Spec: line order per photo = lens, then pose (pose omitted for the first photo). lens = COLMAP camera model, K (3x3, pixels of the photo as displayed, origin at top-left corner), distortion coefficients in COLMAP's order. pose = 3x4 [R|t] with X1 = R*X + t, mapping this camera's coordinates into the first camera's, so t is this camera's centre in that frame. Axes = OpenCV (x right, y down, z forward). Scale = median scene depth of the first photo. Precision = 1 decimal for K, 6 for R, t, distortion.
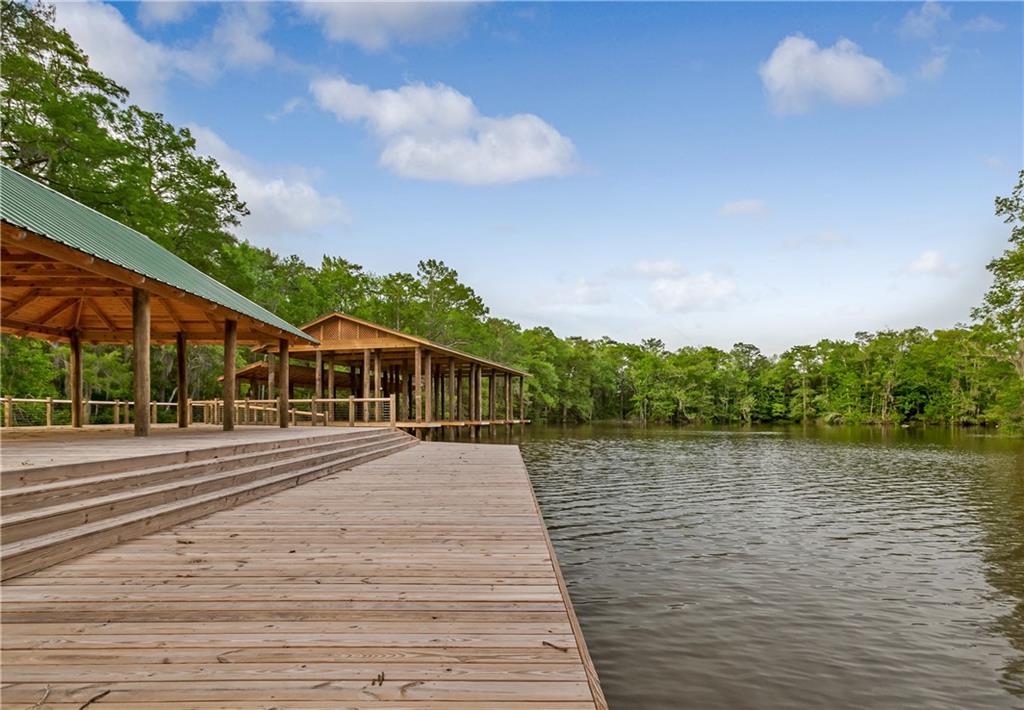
lens RADIAL K [[511.6, 0, 510.2], [0, 511.6, 421.8], [0, 0, 1]] dist [0.000246, 0.000823]
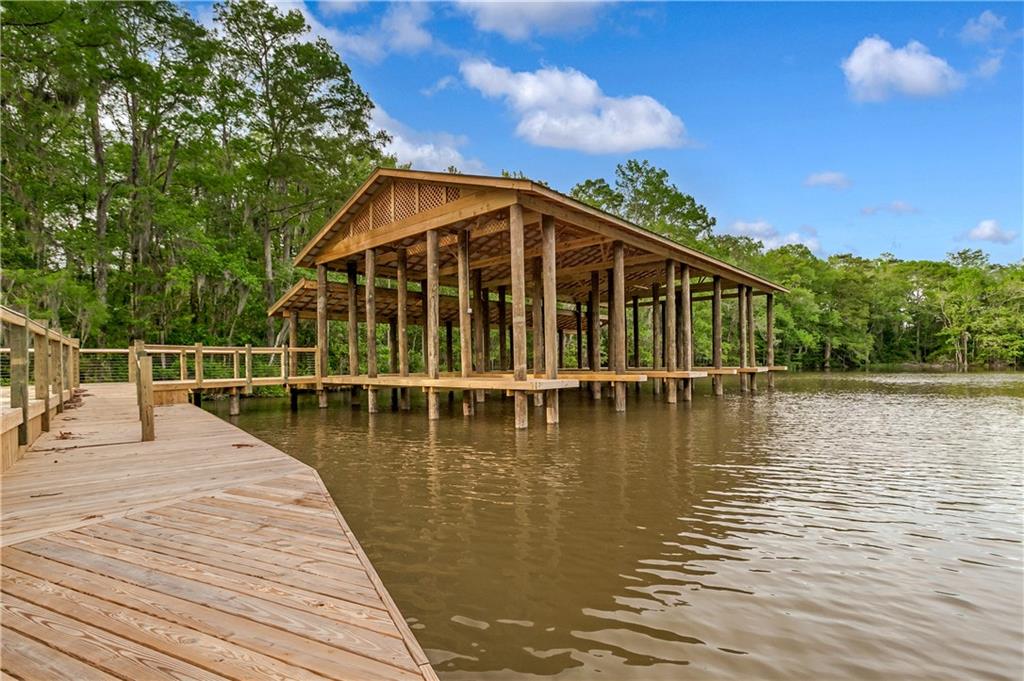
lens RADIAL K [[469.8, 0, 514.3], [0, 469.8, 371.8], [0, 0, 1]] dist [0.000366, 0.000477]
pose [[0.896092, -0.006361, -0.443823, -0.001011], [0.010228, 0.999928, 0.006318, -0.001637], [0.443751, -0.010201, 0.896092, 0.162782]]
